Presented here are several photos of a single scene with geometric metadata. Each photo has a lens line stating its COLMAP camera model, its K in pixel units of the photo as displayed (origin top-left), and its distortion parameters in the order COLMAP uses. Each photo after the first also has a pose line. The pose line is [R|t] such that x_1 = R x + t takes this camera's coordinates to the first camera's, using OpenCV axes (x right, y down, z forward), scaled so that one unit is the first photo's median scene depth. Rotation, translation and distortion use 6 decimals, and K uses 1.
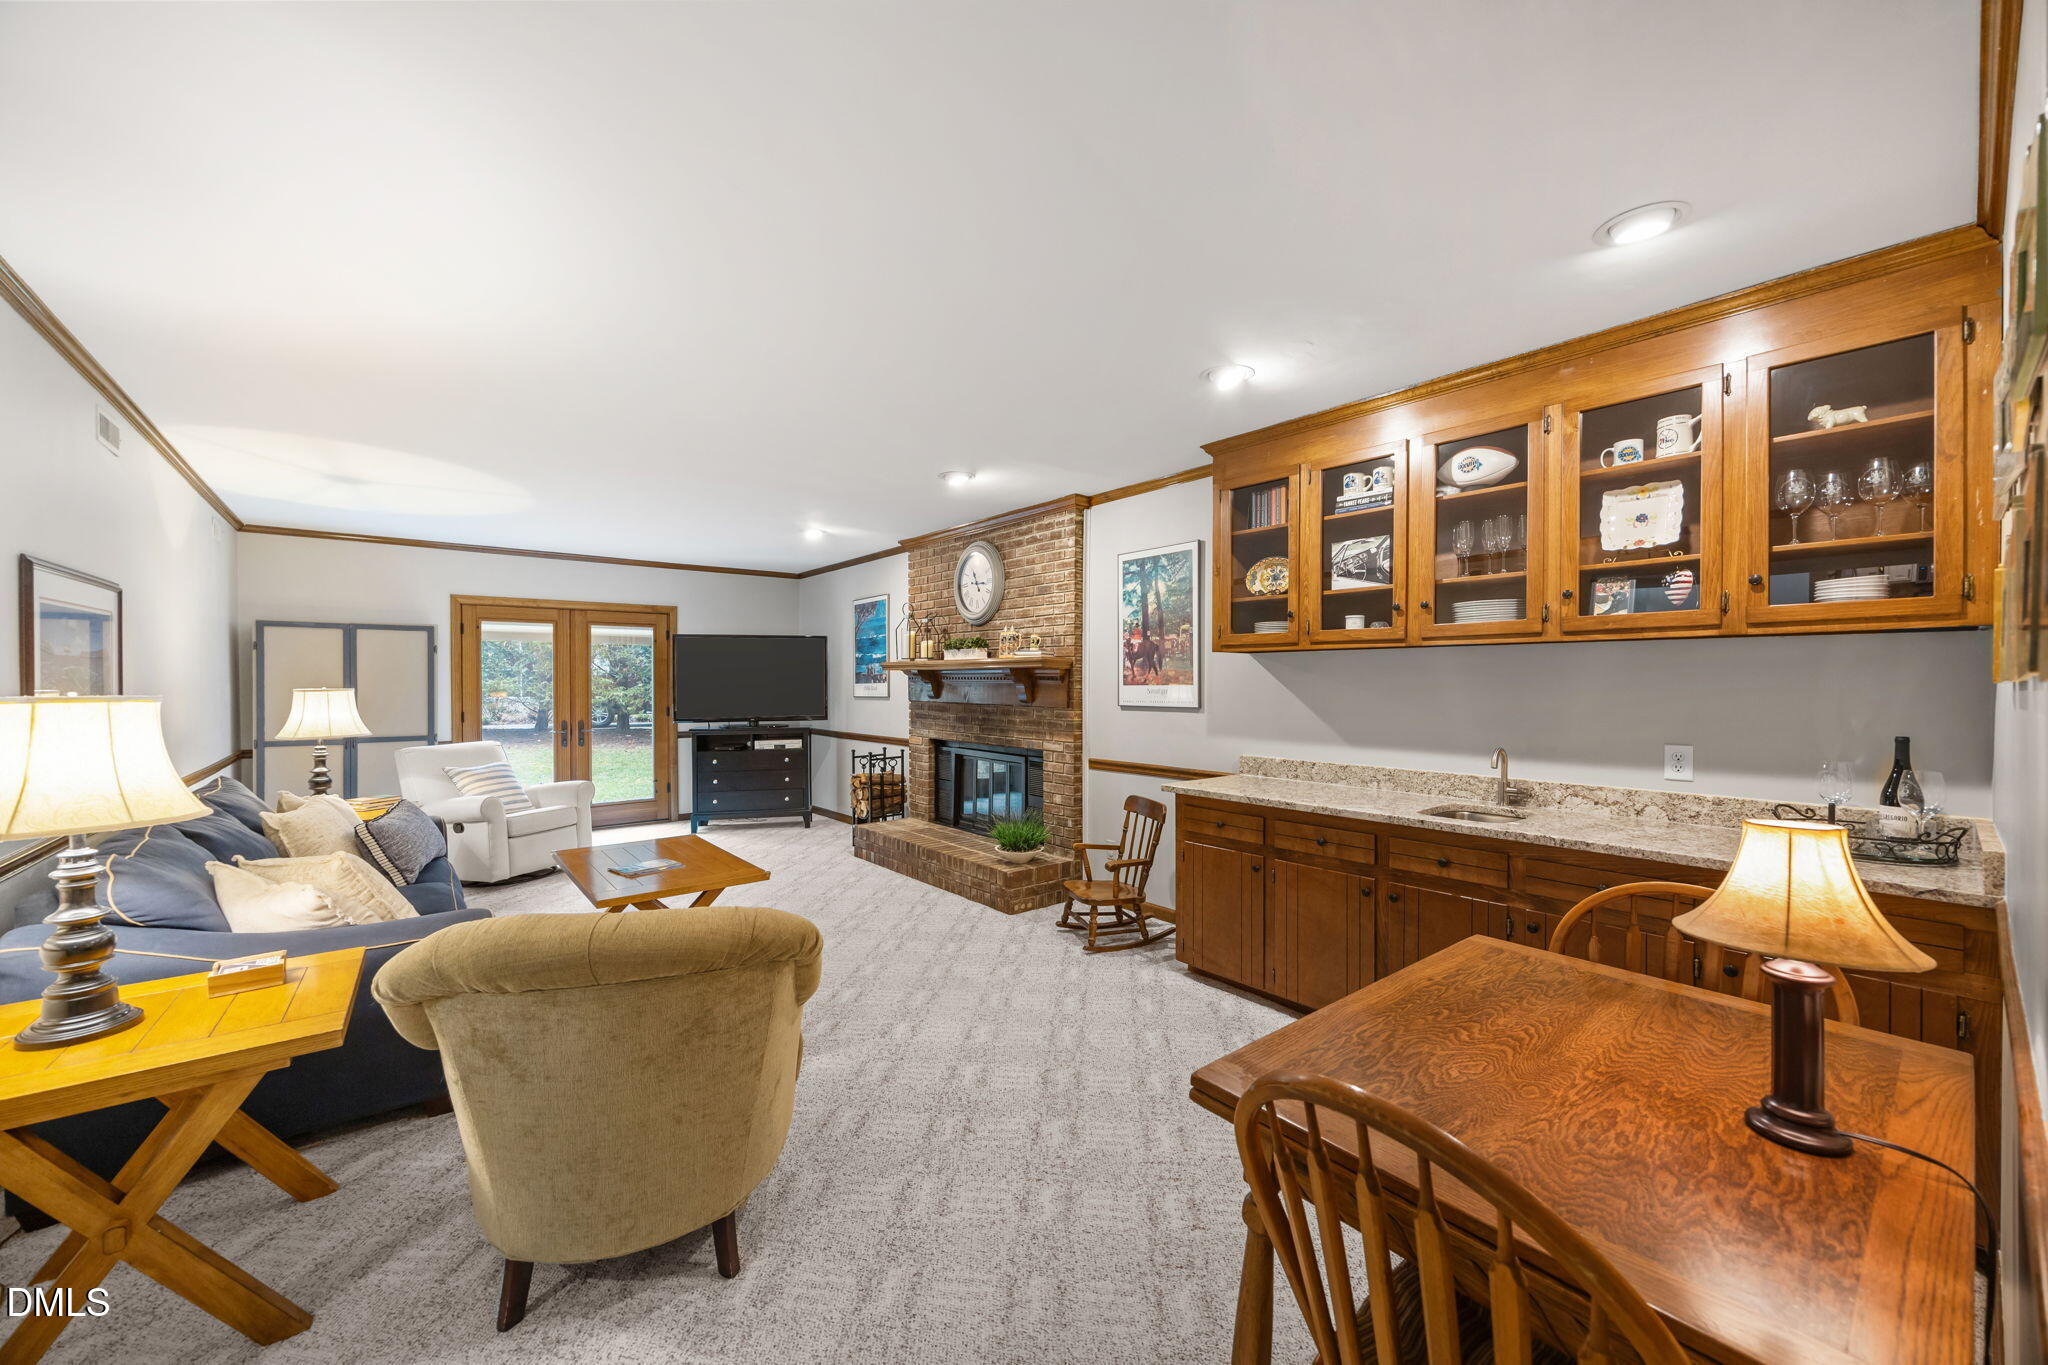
lens RADIAL K [[791.1, 0, 1025.6], [0, 791.1, 684.8], [0, 0, 1]] dist [0.006666, 0.000546]
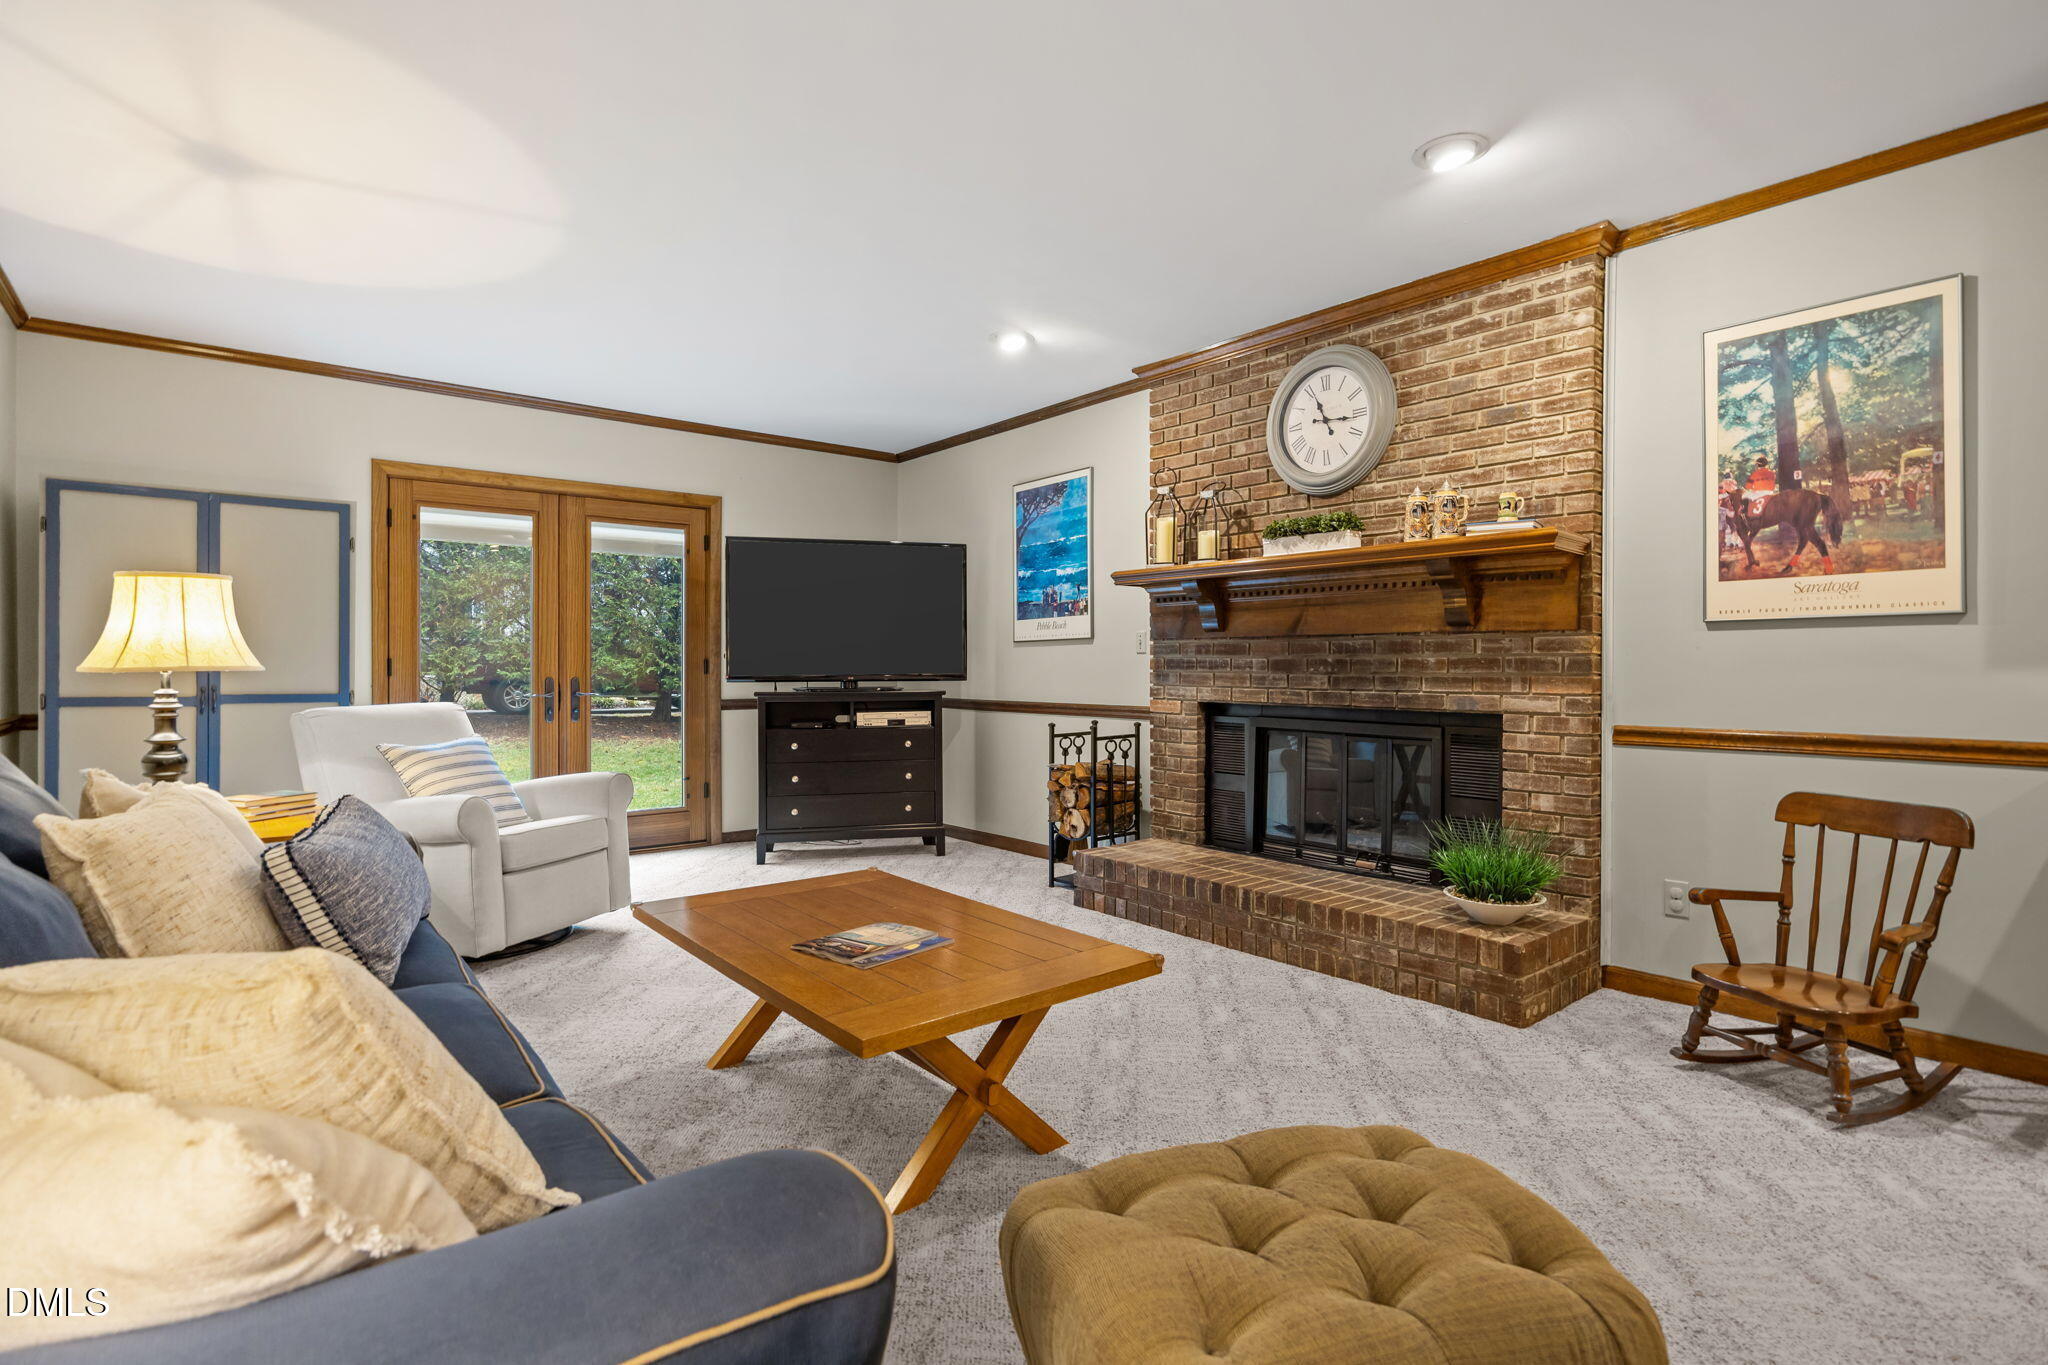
lens RADIAL K [[994.0, 0, 1029.7], [0, 994.0, 667.9], [0, 0, 1]] dist [-0.012401, 0.000278]
pose [[0.999912, 0.003147, 0.012893, -0.315337], [-0.003076, 0.999980, -0.005528, 0.058257], [-0.012910, 0.005488, 0.999902, 0.335980]]
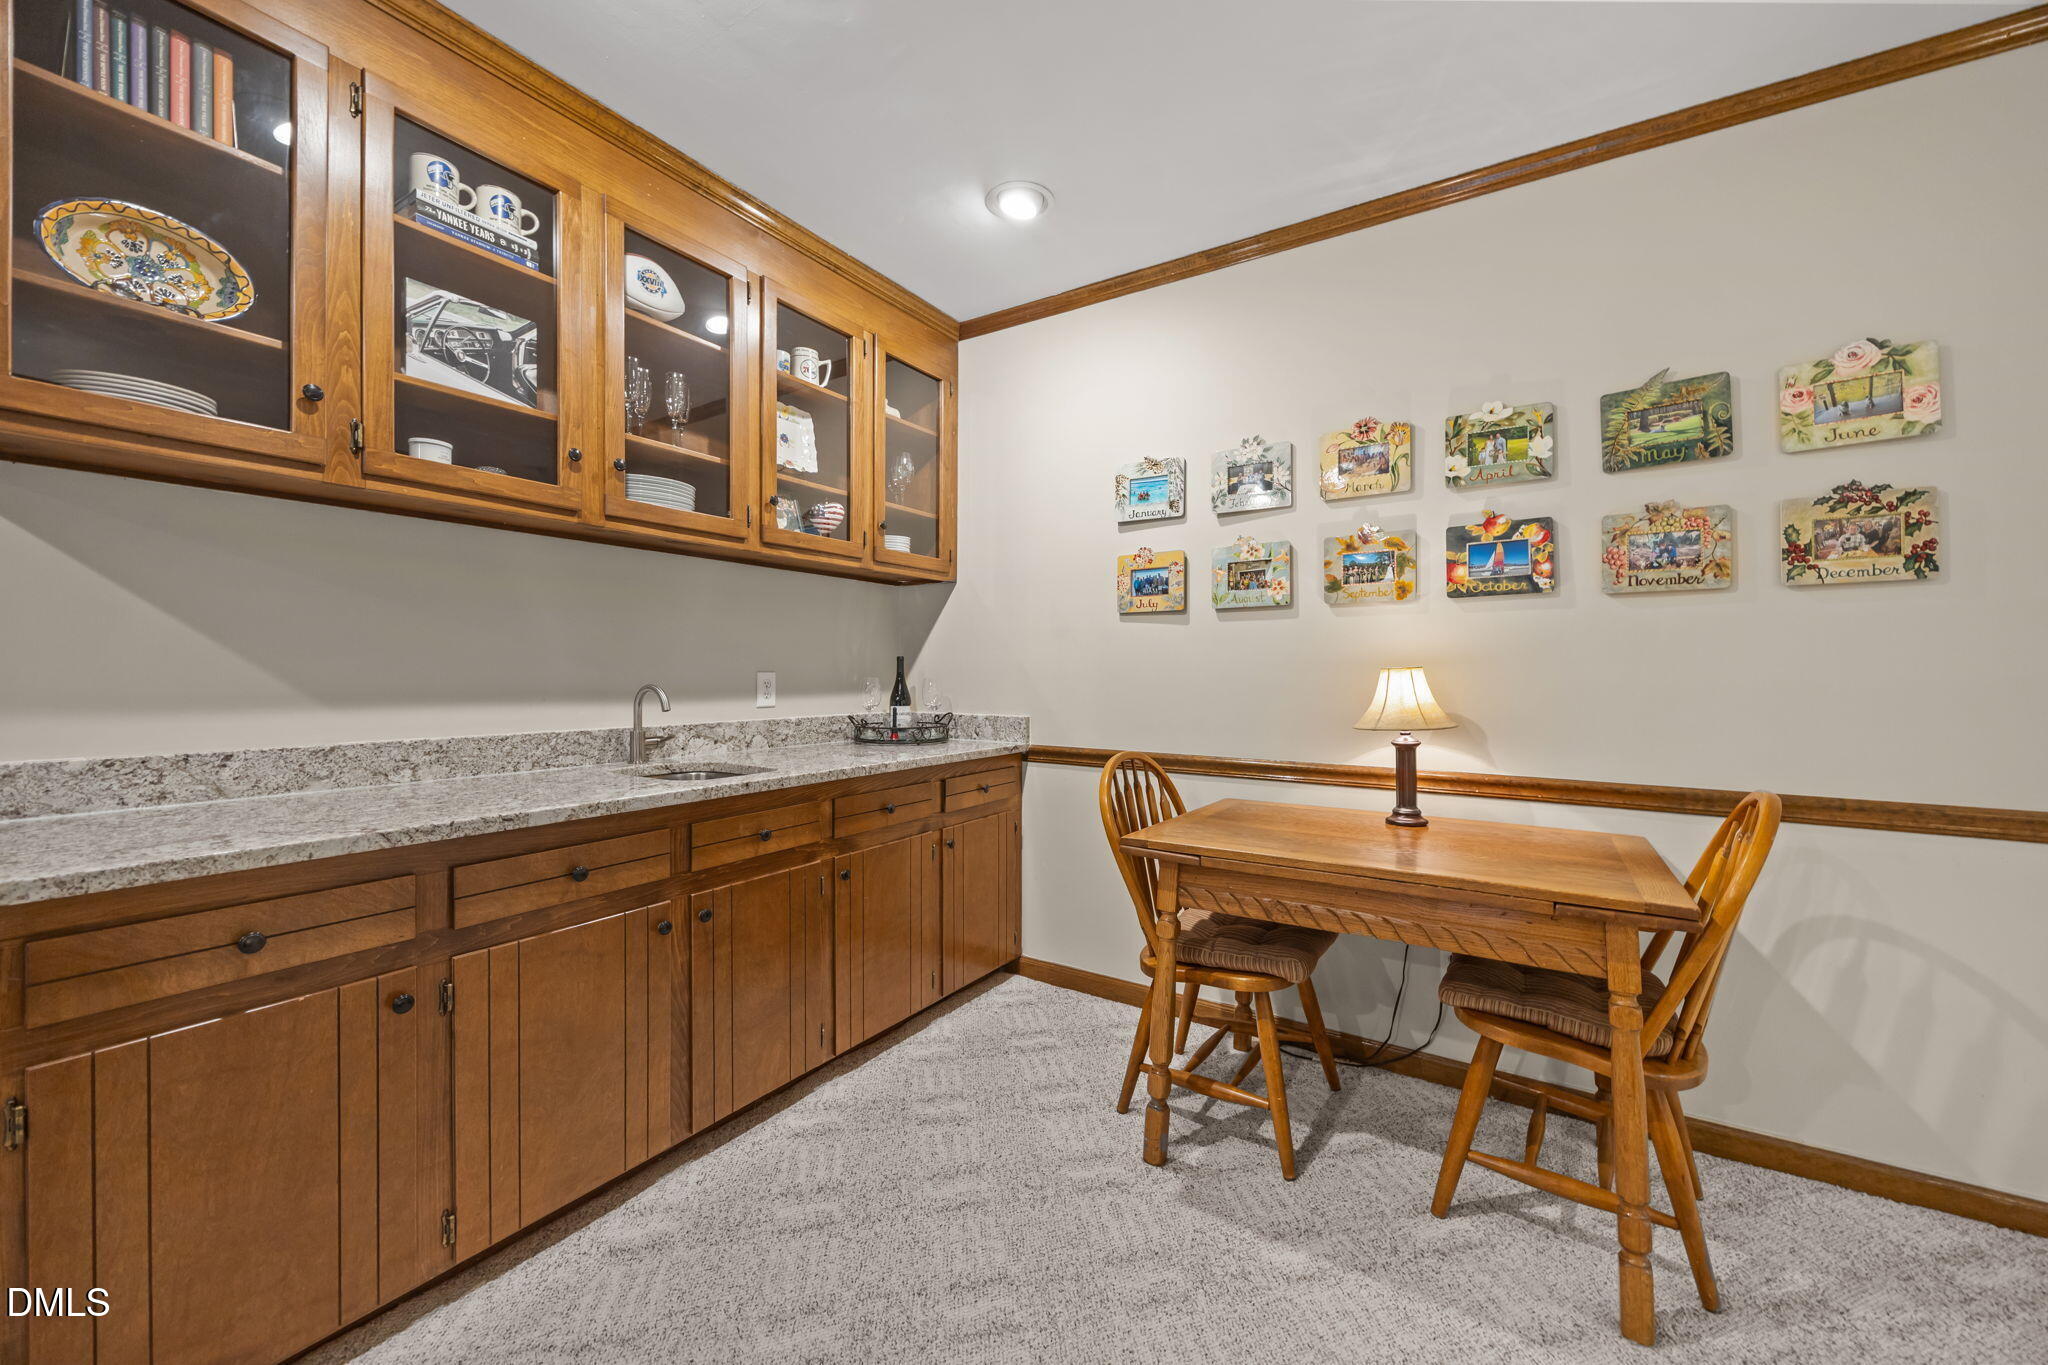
lens RADIAL K [[791.1, 0, 1025.6], [0, 791.1, 678.9], [0, 0, 1]] dist [0.006666, 0.000546]
pose [[-0.310075, -0.006604, 0.950689, -0.126210], [0.002293, 0.999968, 0.007694, 0.041346], [-0.950709, 0.004566, -0.310050, 0.534031]]
